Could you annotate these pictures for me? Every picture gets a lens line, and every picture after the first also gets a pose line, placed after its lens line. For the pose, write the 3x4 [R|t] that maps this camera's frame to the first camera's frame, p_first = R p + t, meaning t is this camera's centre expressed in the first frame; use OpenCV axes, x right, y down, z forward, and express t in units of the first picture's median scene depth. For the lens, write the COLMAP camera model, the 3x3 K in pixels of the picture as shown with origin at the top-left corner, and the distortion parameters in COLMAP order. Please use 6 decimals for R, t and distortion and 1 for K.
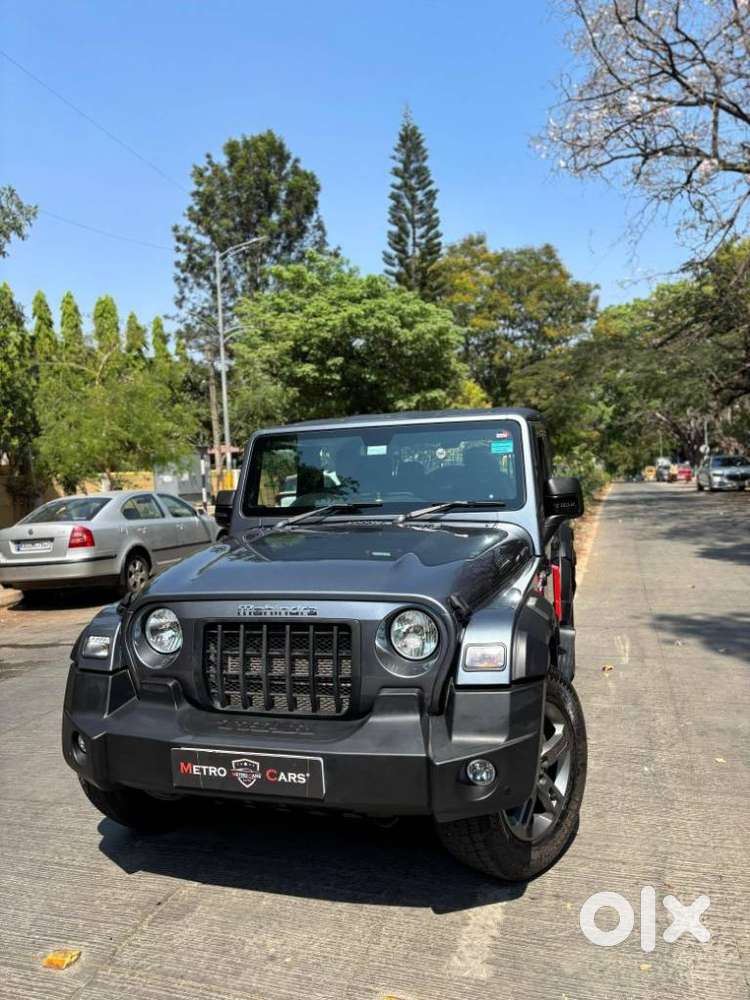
lens RADIAL K [[756.8, 0, 366.9], [0, 756.8, 537.0], [0, 0, 1]] dist [0.036110, -0.007719]
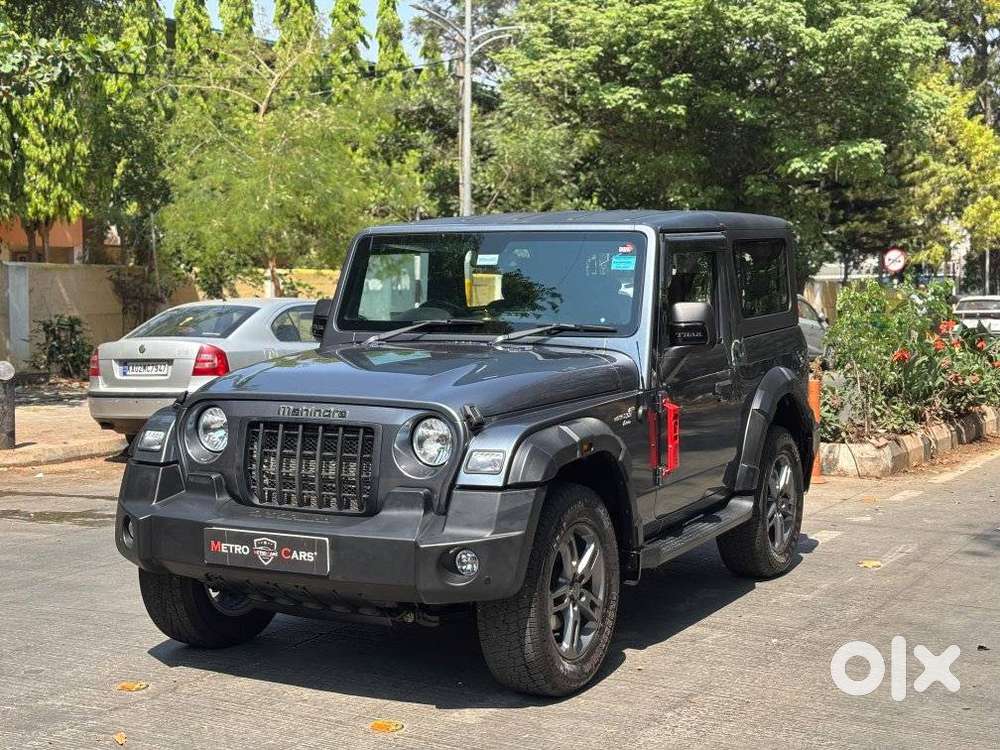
lens RADIAL K [[1527.3, 0, 494.7], [0, 1527.3, 380.9], [0, 0, 1]] dist [-0.009707, 0.000000]
pose [[0.979941, 0.057862, -0.190702, 0.387506], [-0.061901, 0.997965, -0.015286, 0.051619], [0.189430, 0.026785, 0.981529, -0.753284]]
